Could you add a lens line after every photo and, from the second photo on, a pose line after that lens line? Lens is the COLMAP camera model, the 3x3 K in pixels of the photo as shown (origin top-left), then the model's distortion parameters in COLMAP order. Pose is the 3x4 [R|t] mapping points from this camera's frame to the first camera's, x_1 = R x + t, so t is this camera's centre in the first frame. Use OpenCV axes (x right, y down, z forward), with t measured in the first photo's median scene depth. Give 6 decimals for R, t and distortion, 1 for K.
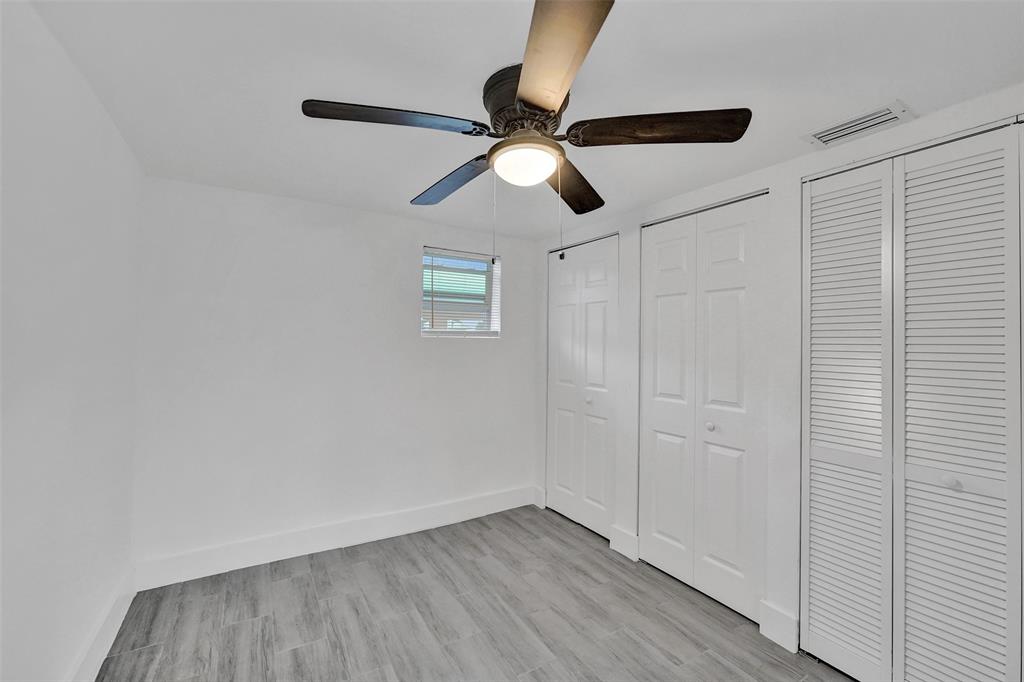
lens RADIAL K [[423.1, 0, 506.5], [0, 423.1, 338.0], [0, 0, 1]] dist [-0.000219, -0.000232]
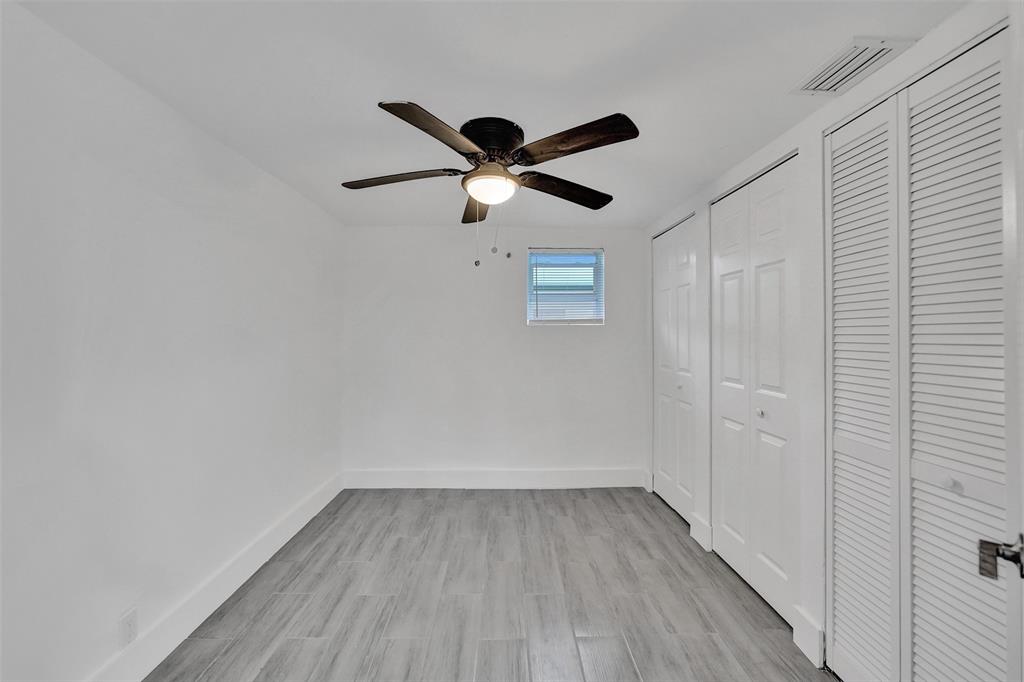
lens RADIAL K [[427.3, 0, 510.4], [0, 427.3, 330.0], [0, 0, 1]] dist [0.000644, -0.000033]
pose [[0.868506, -0.017493, -0.495370, 0.473253], [0.015622, 0.999847, -0.007918, 0.026772], [0.495432, -0.000862, 0.868646, -0.082274]]
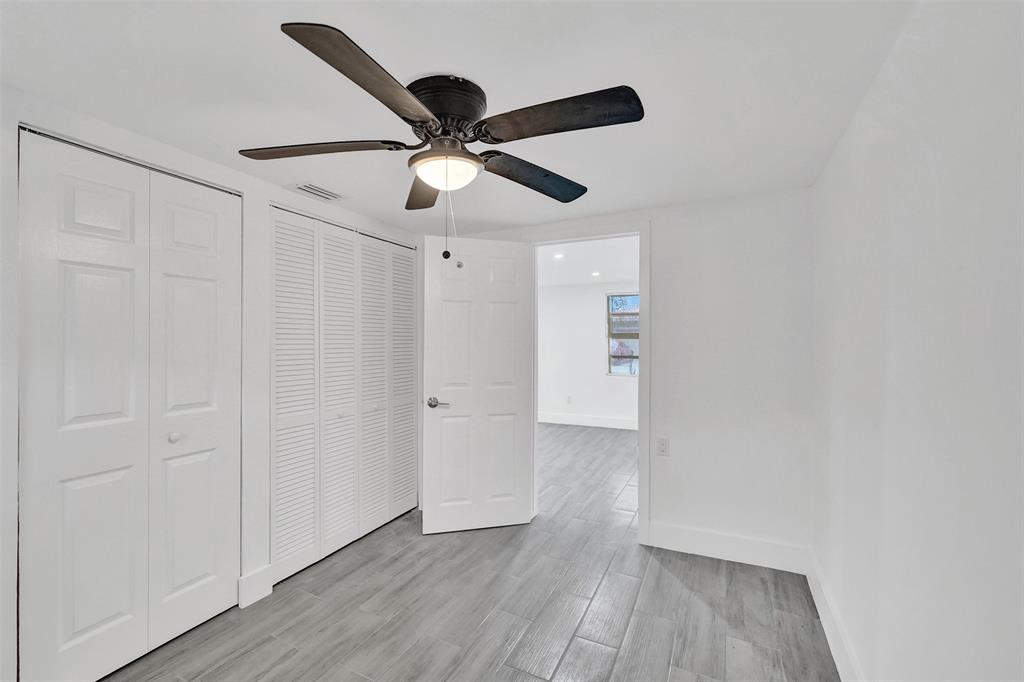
lens RADIAL K [[425.3, 0, 512.0], [0, 425.3, 341.0], [0, 0, 1]] dist [0.000305, -0.000052]
pose [[-0.537868, -0.016229, 0.842873, -0.585333], [-0.022761, 0.999730, 0.004725, -0.001055], [-0.842722, -0.016643, -0.538092, 0.893608]]
